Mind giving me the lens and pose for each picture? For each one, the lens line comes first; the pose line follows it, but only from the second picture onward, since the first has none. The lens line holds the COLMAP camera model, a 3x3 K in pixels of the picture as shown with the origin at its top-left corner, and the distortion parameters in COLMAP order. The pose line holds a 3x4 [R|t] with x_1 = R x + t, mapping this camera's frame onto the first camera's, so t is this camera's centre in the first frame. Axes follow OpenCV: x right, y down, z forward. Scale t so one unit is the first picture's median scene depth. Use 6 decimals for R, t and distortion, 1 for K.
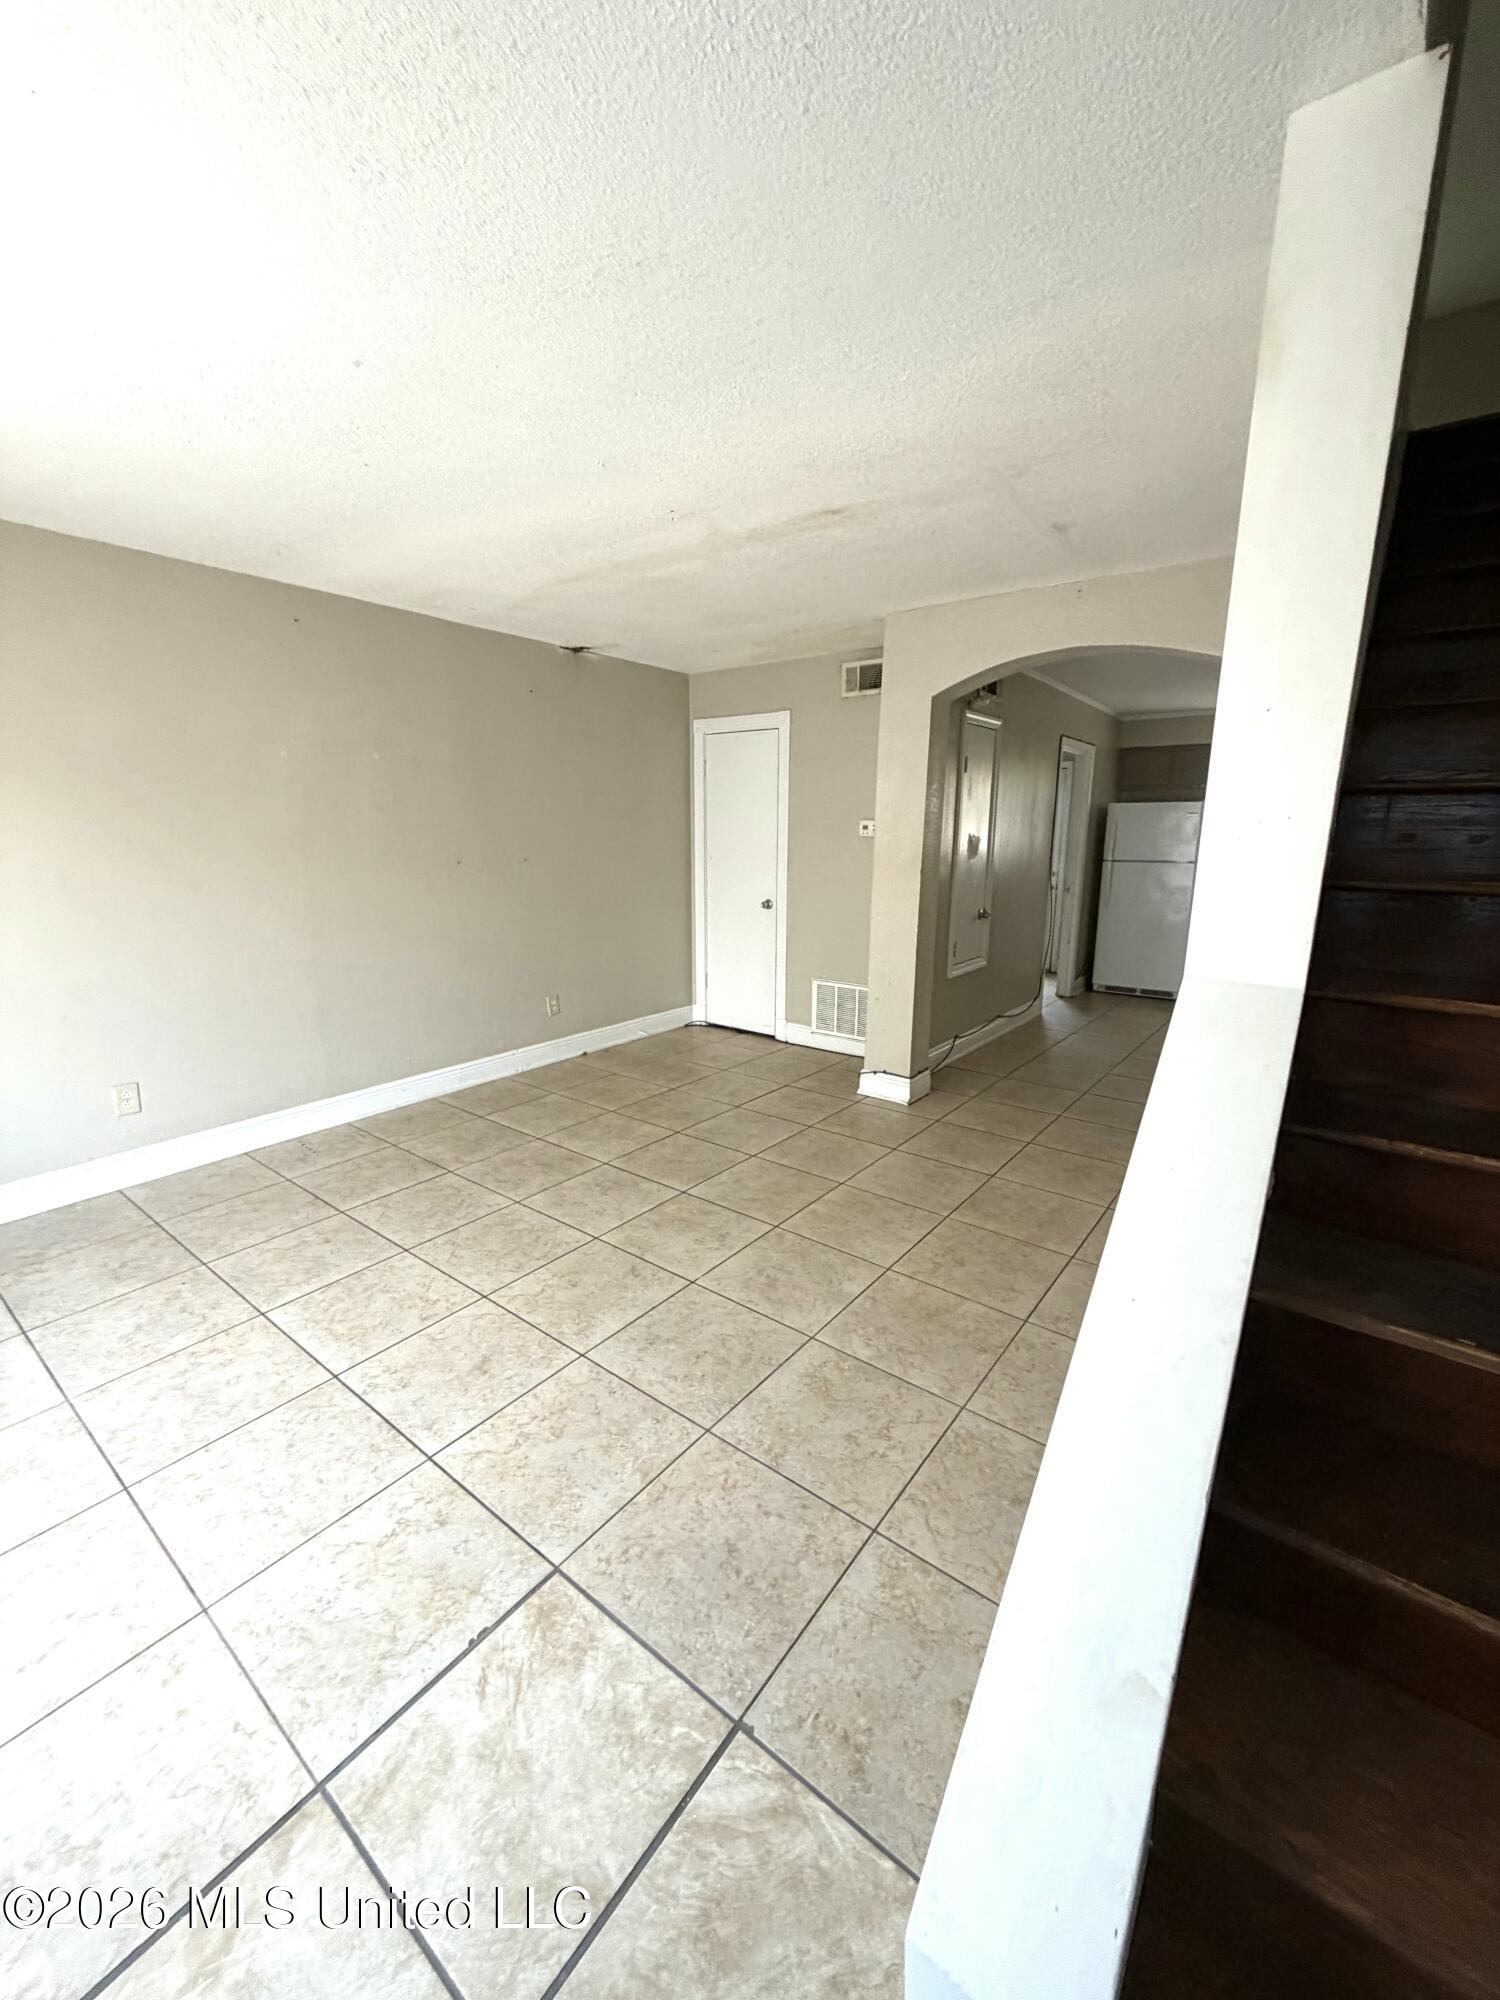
lens RADIAL K [[798.7, 0, 744.4], [0, 798.7, 996.6], [0, 0, 1]] dist [-0.001419, 0.000545]
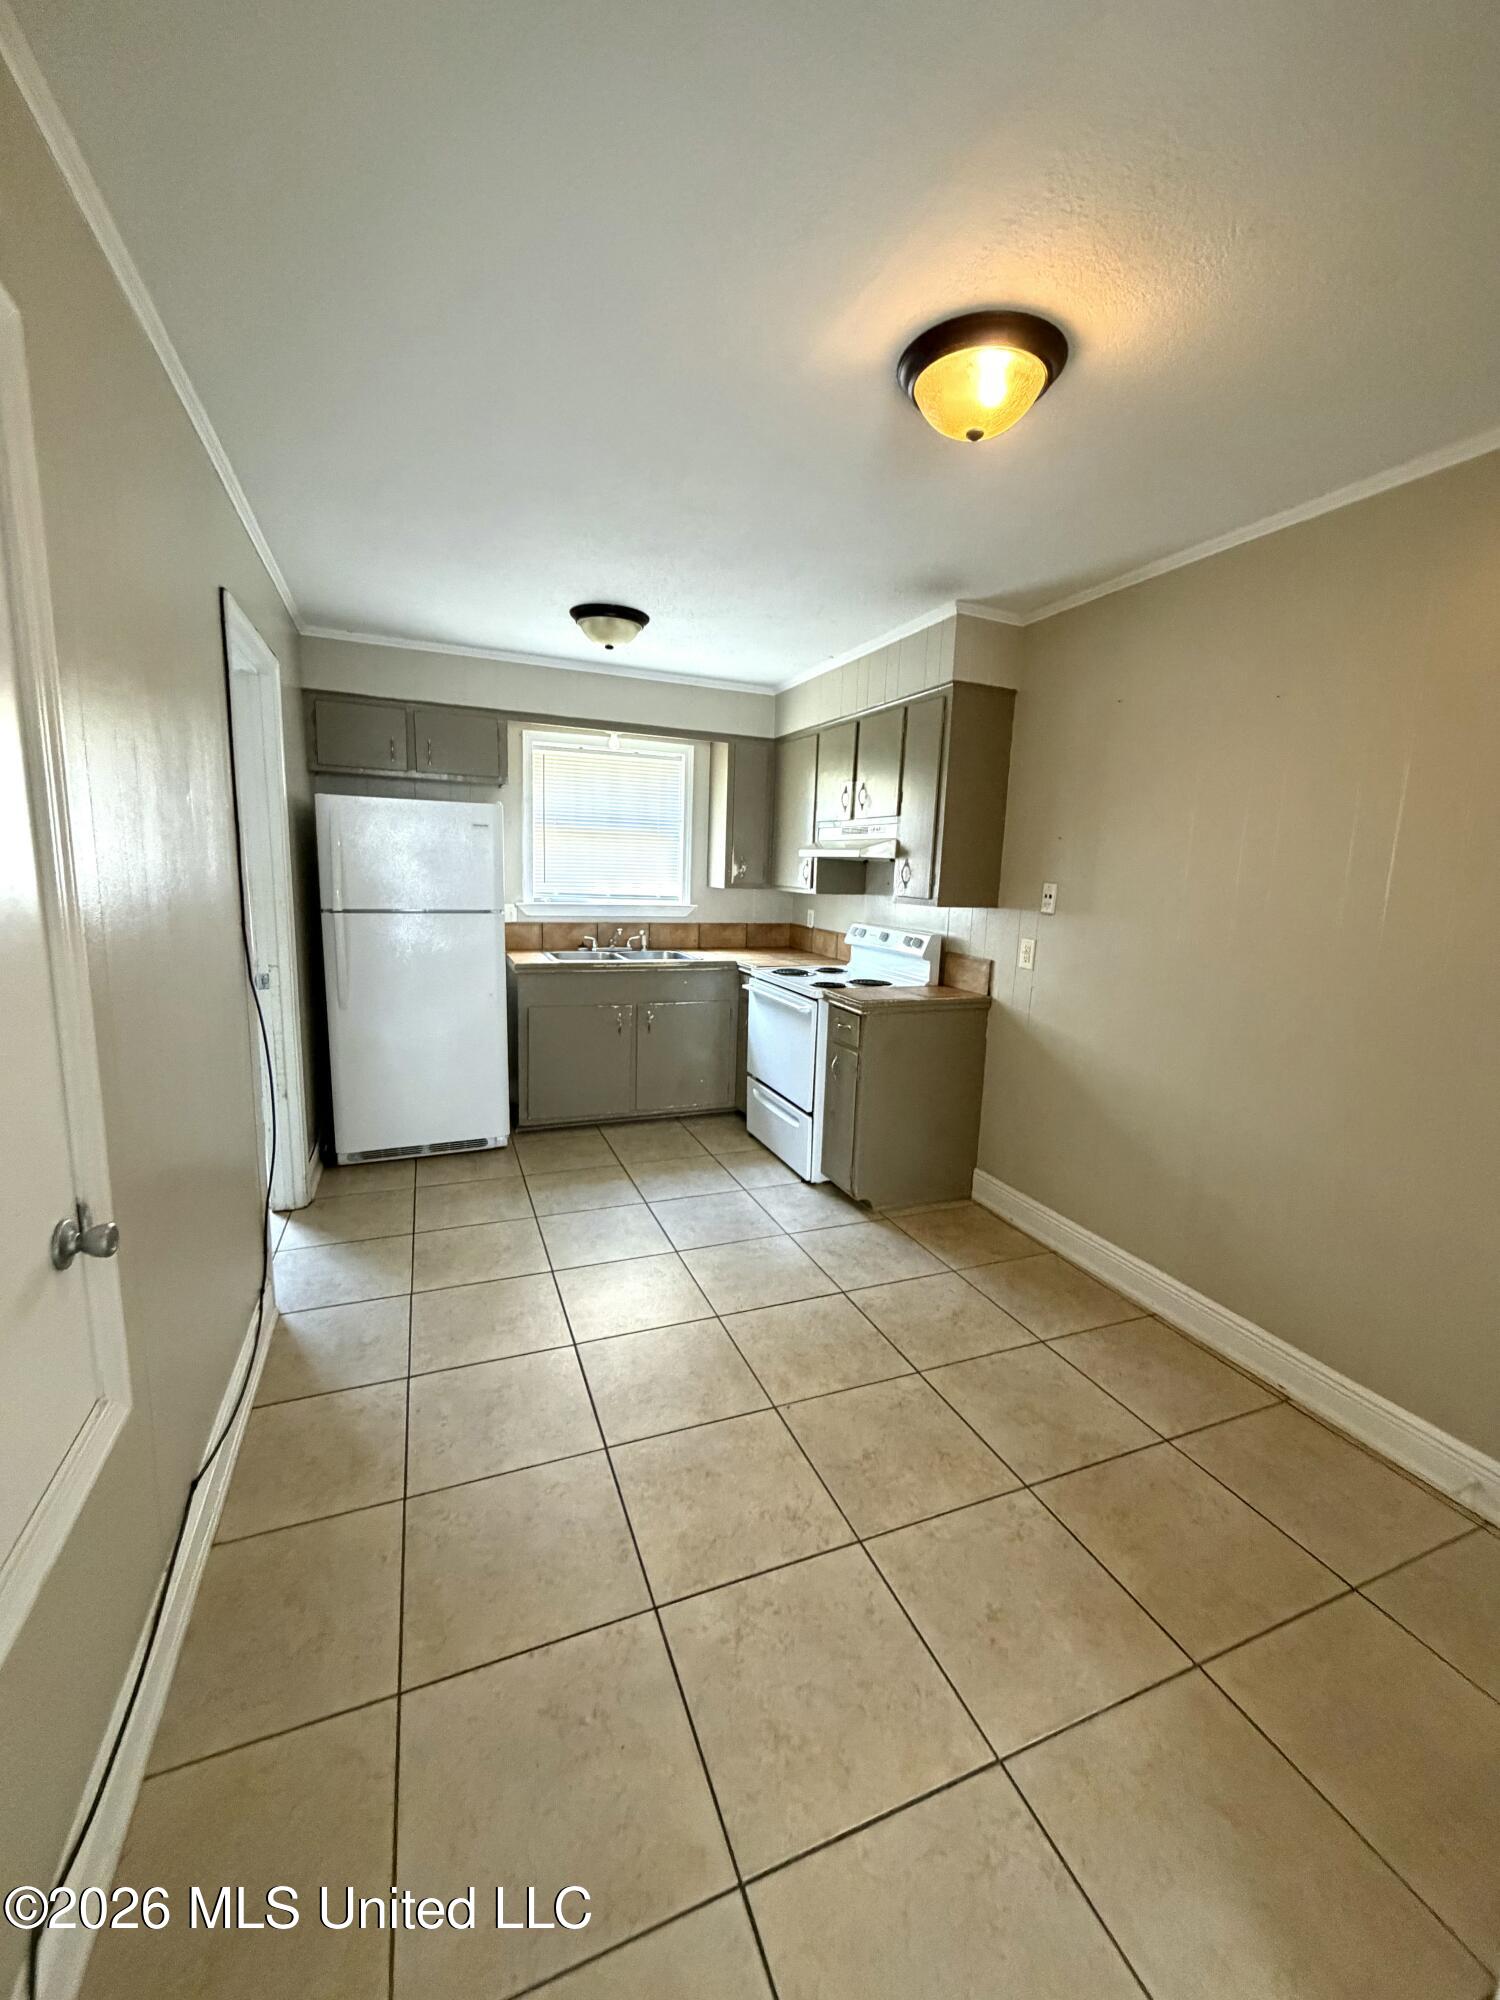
lens RADIAL K [[798.7, 0, 740.1], [0, 798.7, 1000.0], [0, 0, 1]] dist [-0.001419, 0.000545]
pose [[0.509740, -0.126097, 0.851038, 0.415844], [0.161895, 0.985588, 0.049064, -0.256967], [-0.844959, 0.112769, 0.522807, 1.398313]]
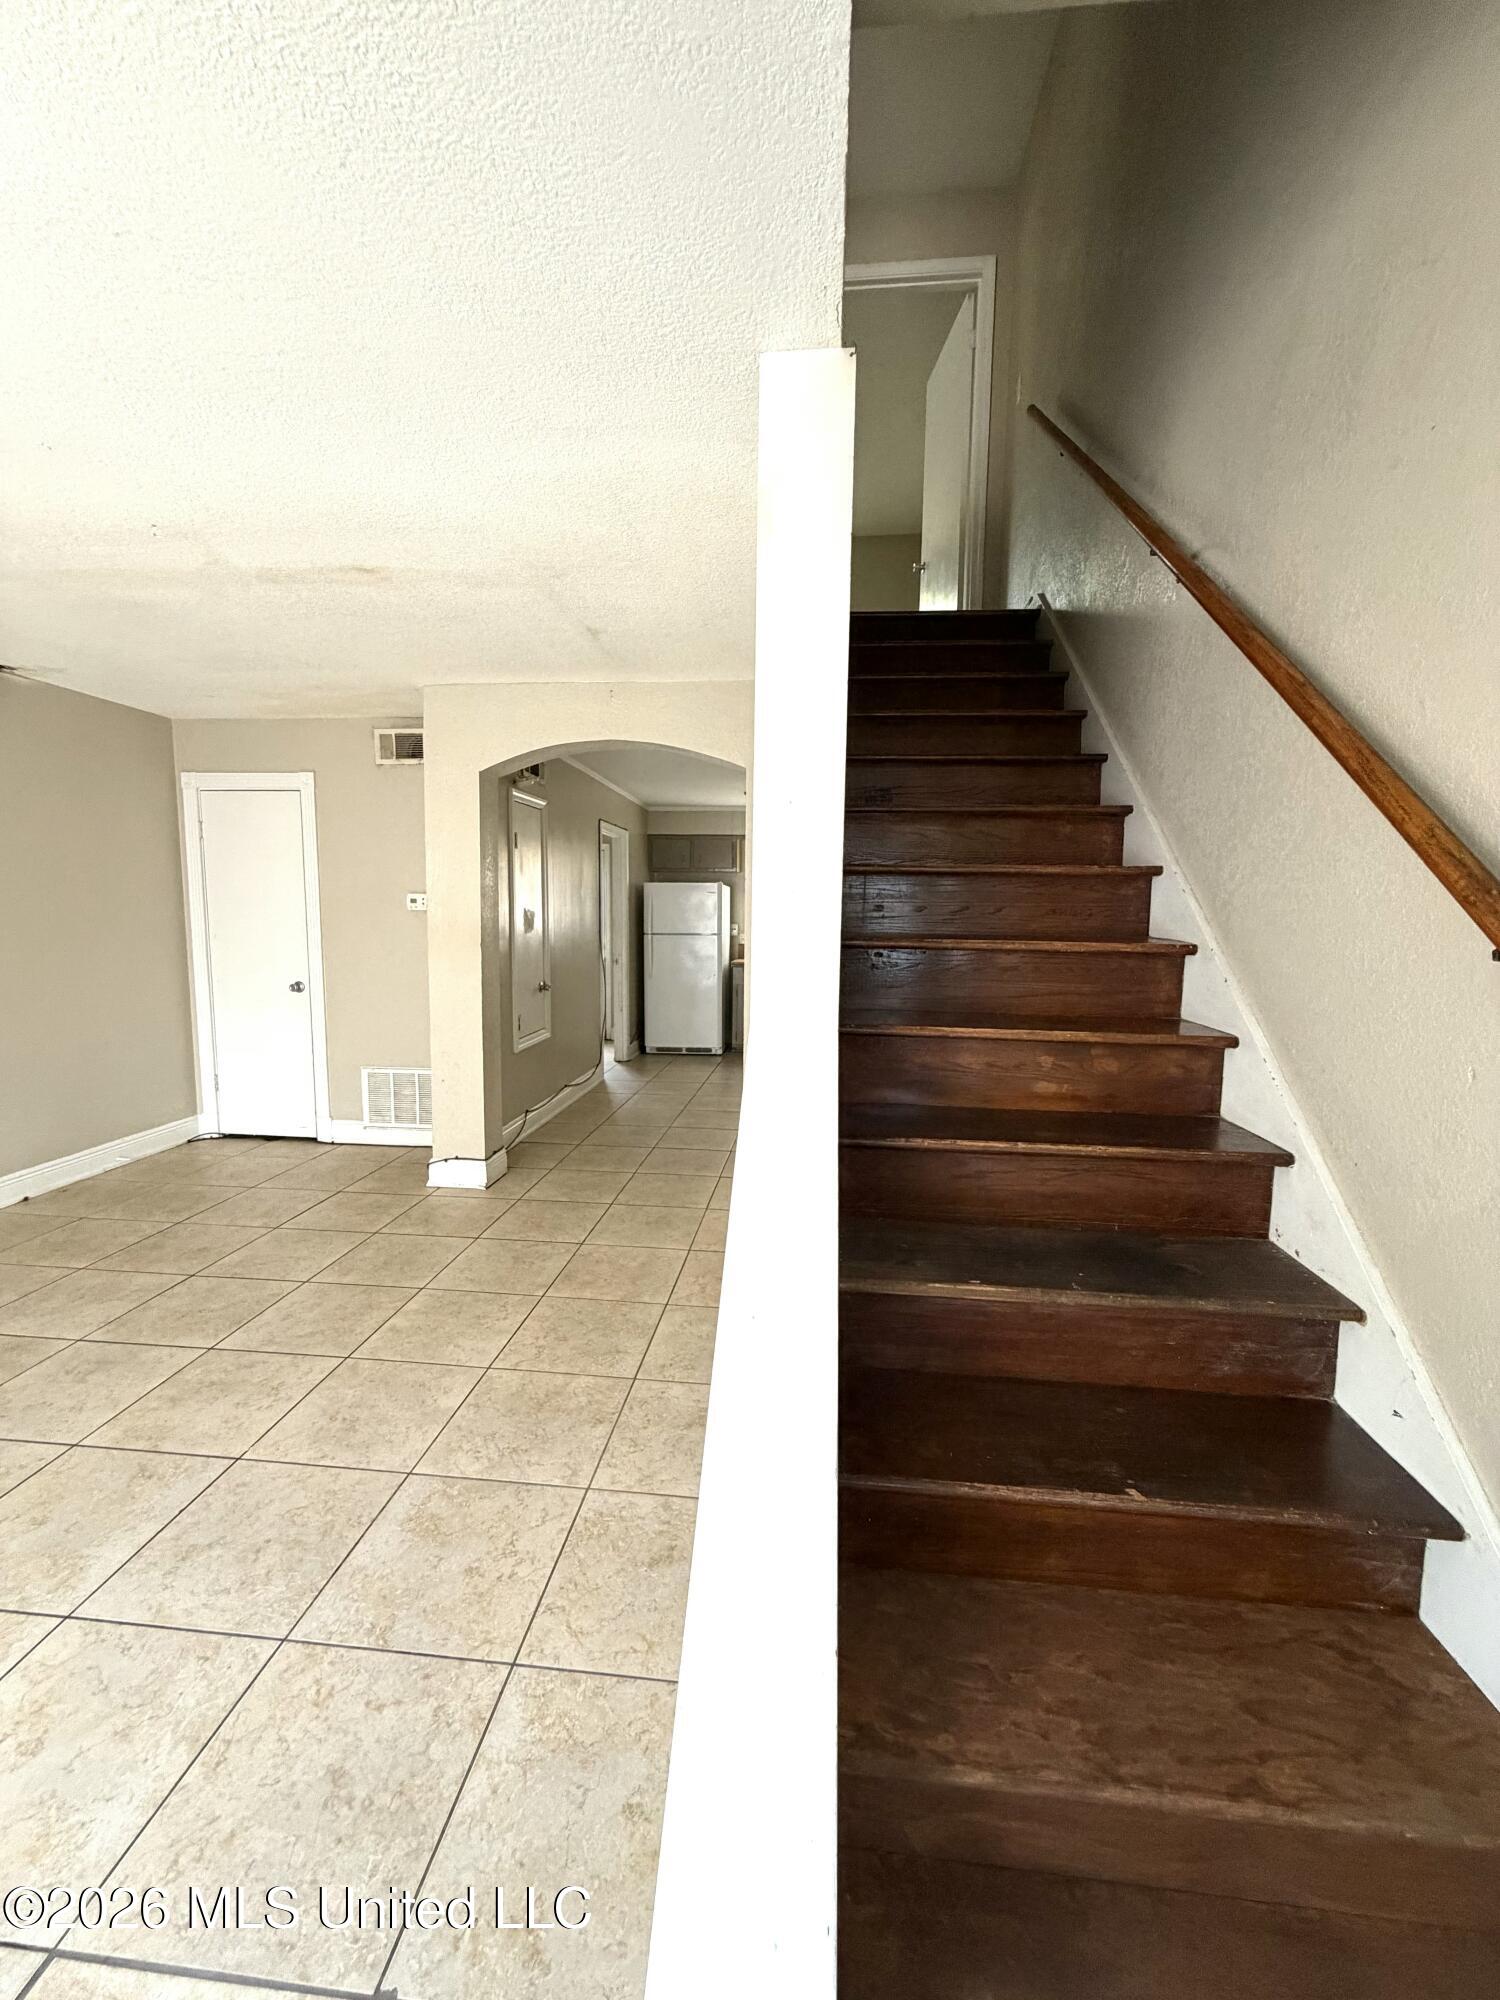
lens RADIAL K [[798.7, 0, 754.2], [0, 798.7, 996.3], [0, 0, 1]] dist [-0.001419, 0.000545]
pose [[0.845808, -0.052325, 0.530916, -0.024661], [0.102456, 0.992585, -0.065399, 0.004855], [-0.523557, 0.109710, 0.844897, 0.008917]]
